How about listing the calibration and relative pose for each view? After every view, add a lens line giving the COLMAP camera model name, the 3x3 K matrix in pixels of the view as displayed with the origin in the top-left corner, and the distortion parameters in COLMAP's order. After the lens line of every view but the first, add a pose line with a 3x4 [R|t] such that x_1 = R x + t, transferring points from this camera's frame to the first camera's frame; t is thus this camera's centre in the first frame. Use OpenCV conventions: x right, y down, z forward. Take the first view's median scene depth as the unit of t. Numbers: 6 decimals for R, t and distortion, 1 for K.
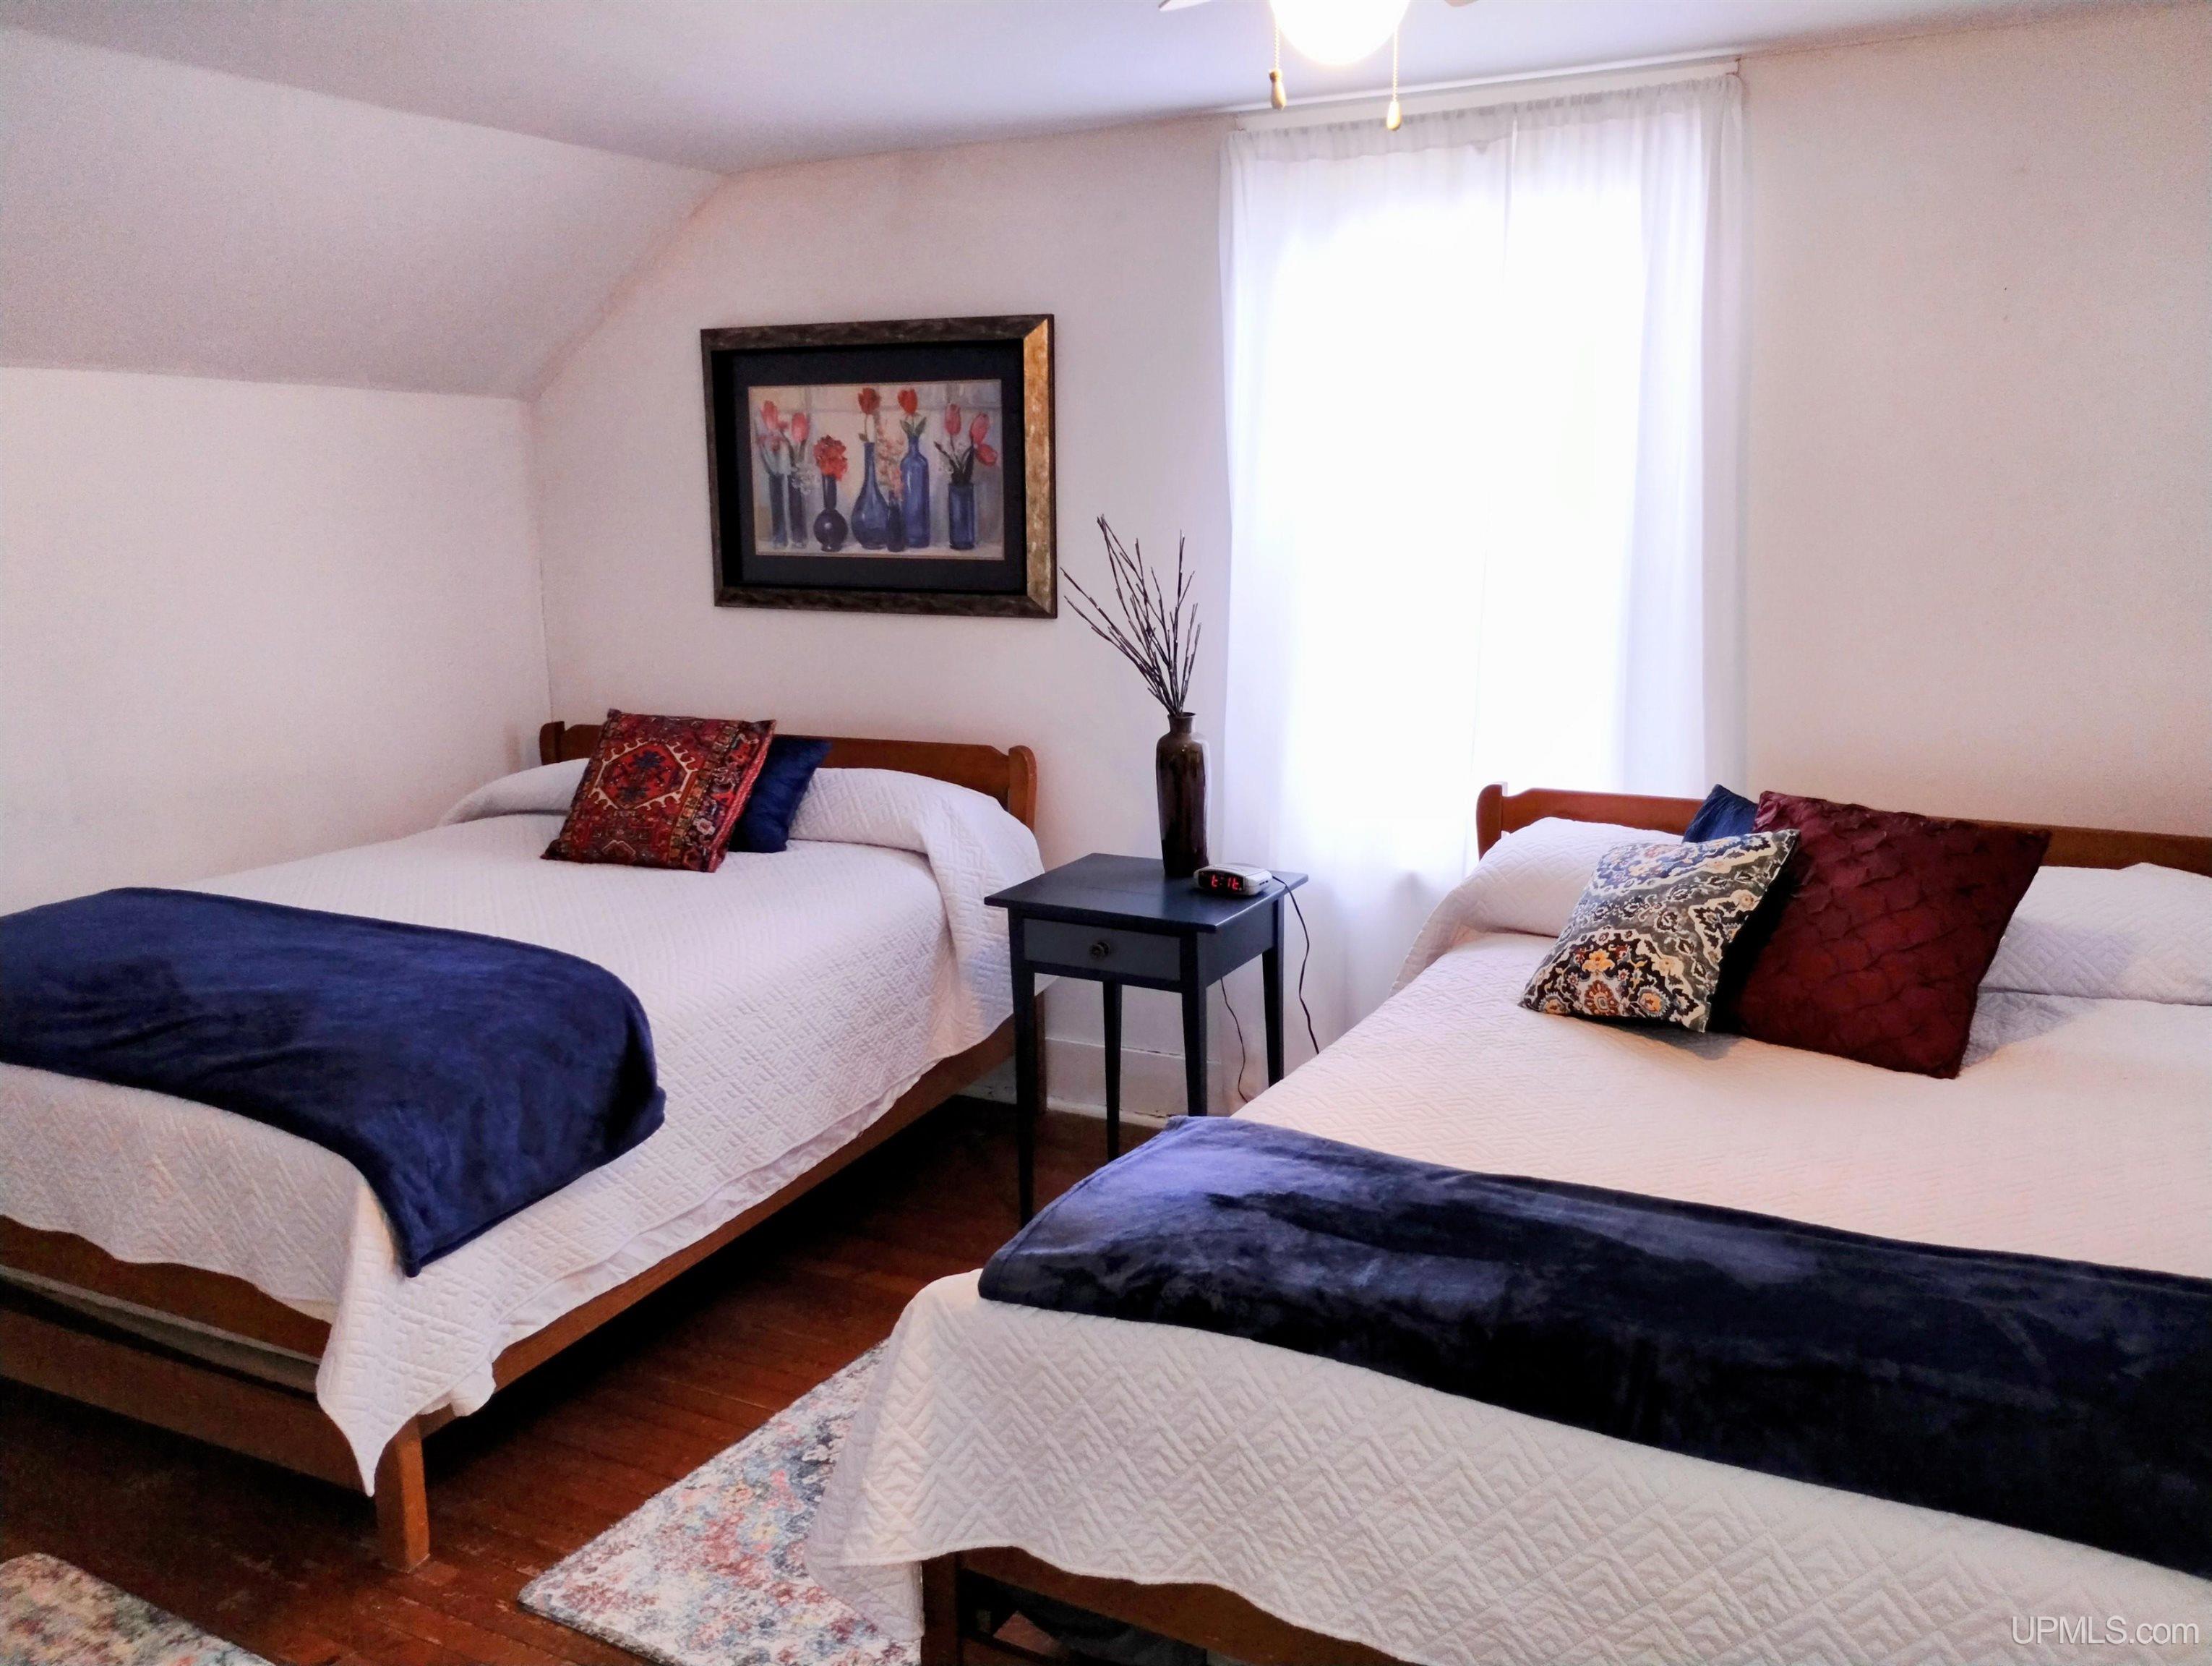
lens RADIAL K [[1808.1, 0, 1106.0], [0, 1808.1, 833.0], [0, 0, 1]] dist [0.008164, -0.001850]
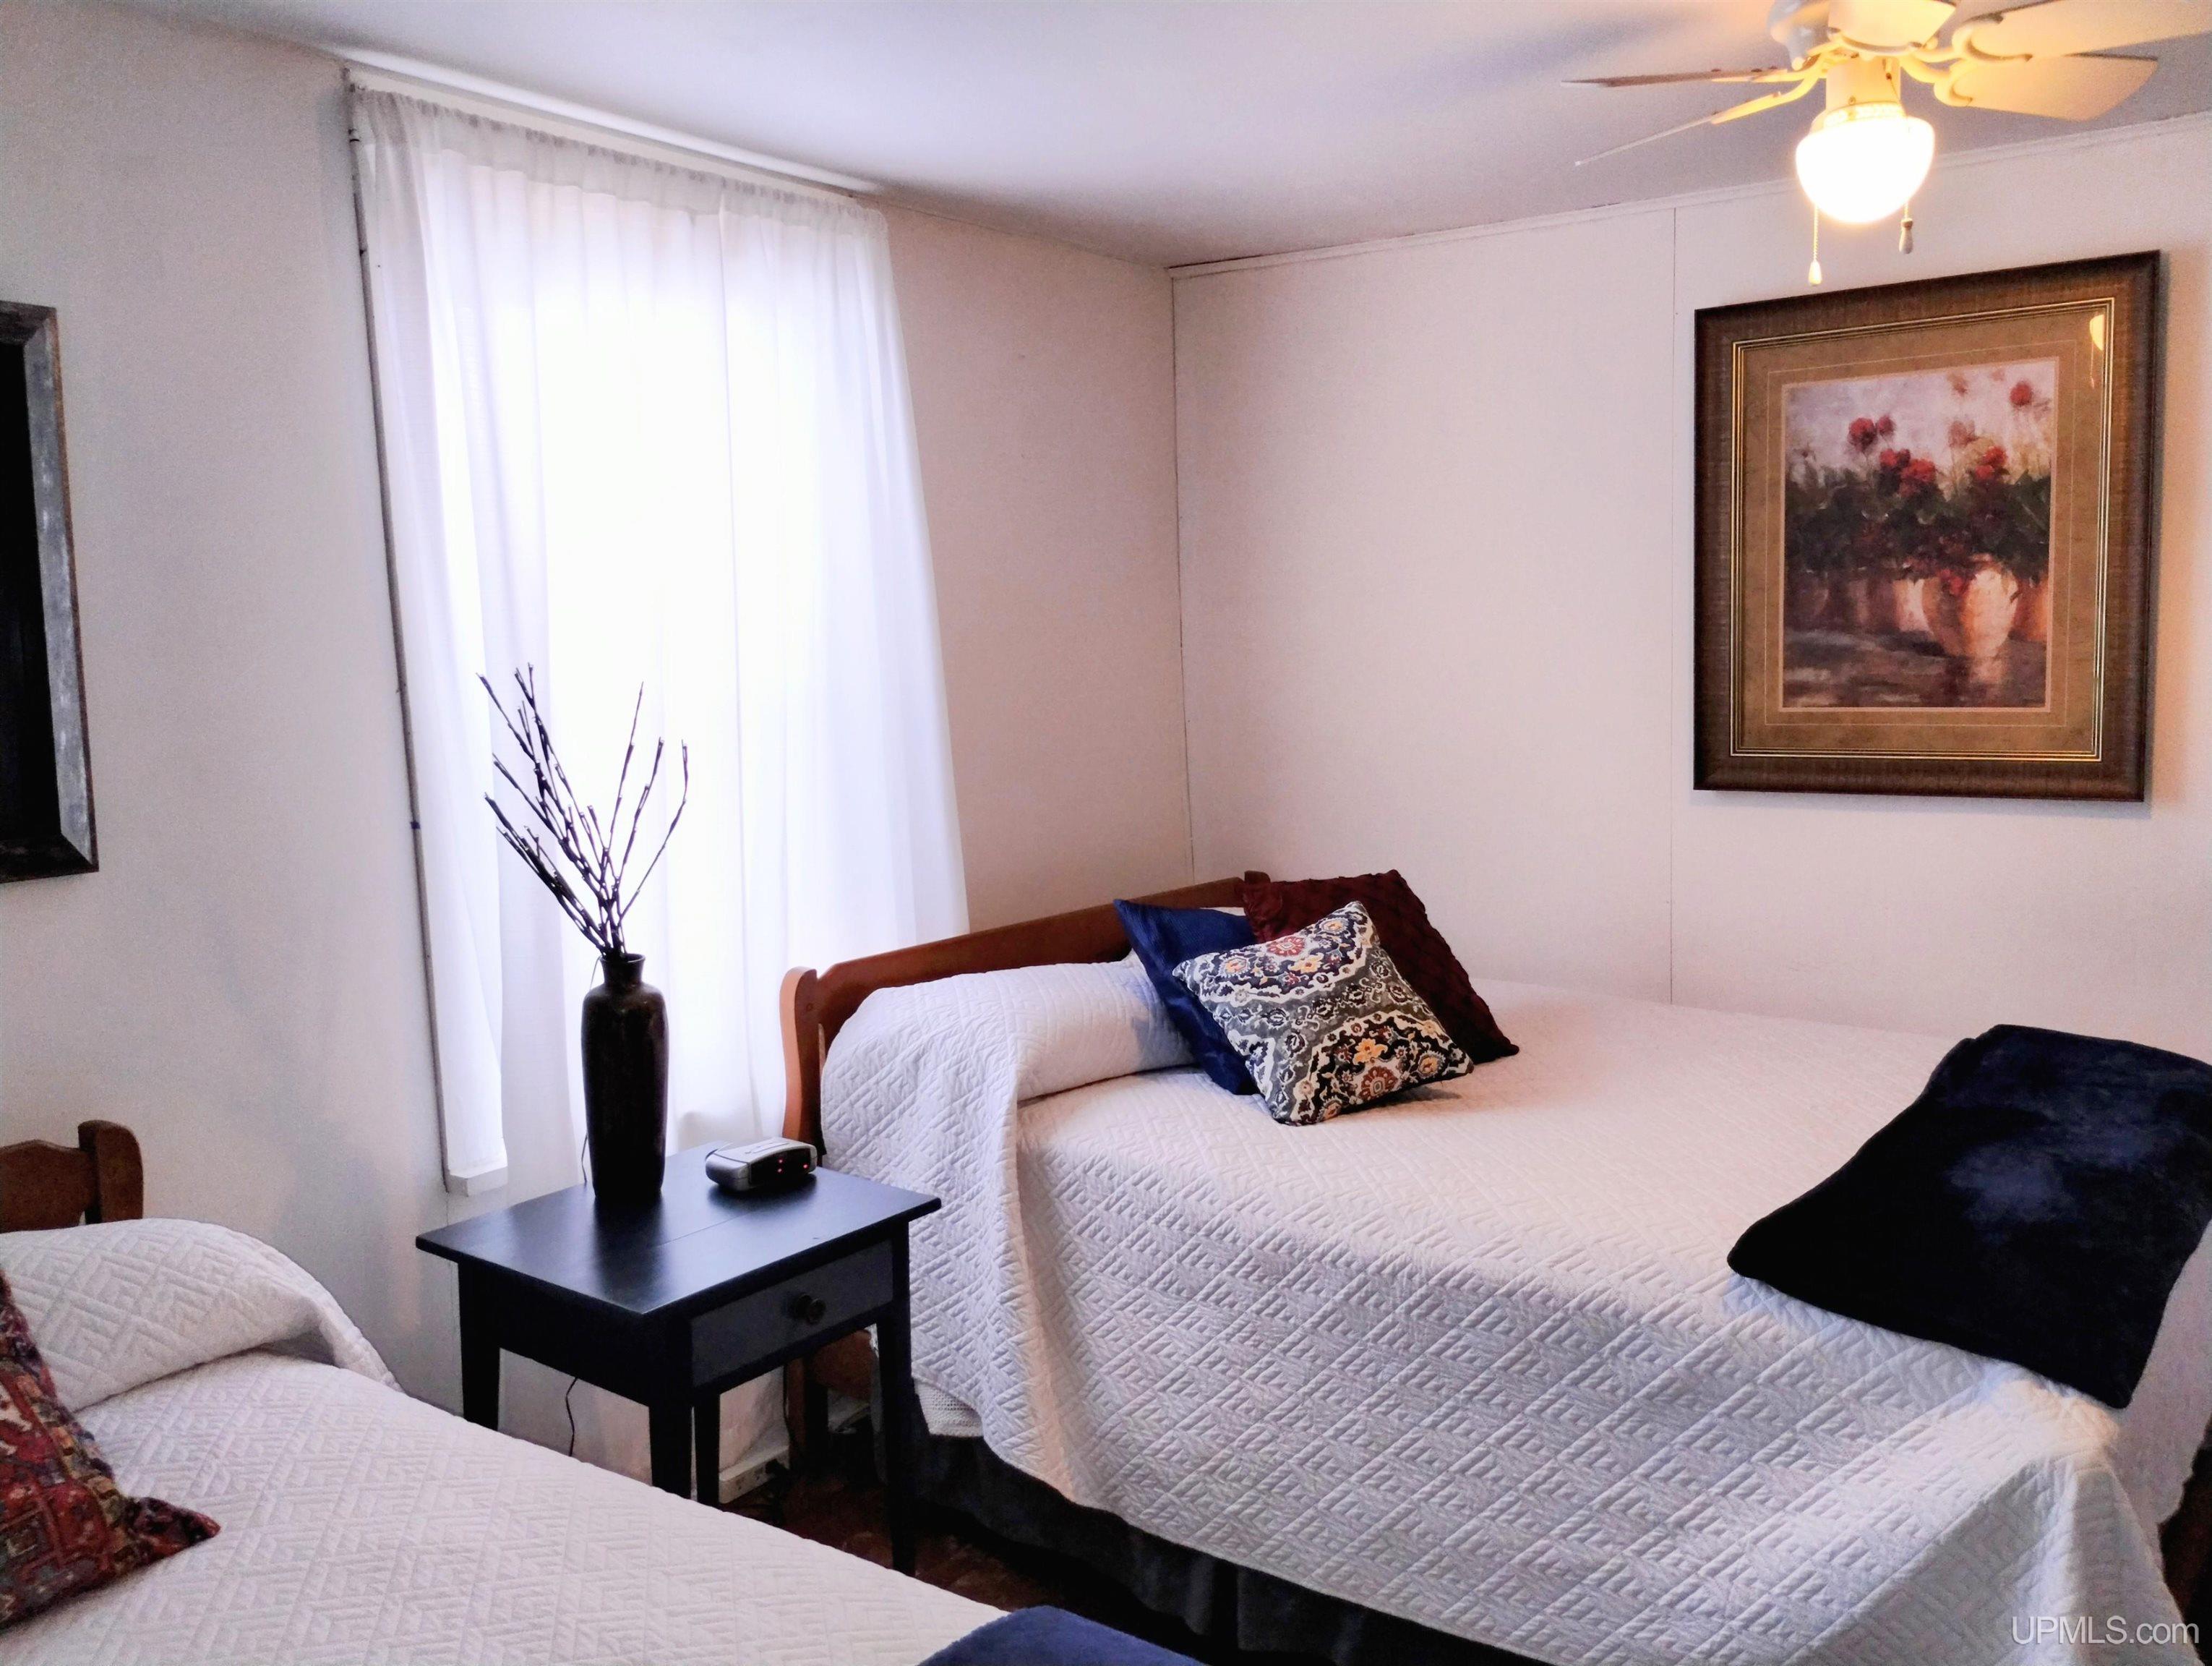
lens RADIAL K [[1808.1, 0, 1106.0], [0, 1808.1, 833.0], [0, 0, 1]] dist [0.008164, -0.001850]
pose [[0.136385, -0.105175, 0.985057, -0.765660], [0.207794, 0.975265, 0.075360, -0.162208], [-0.968618, 0.194411, 0.154866, 0.939099]]
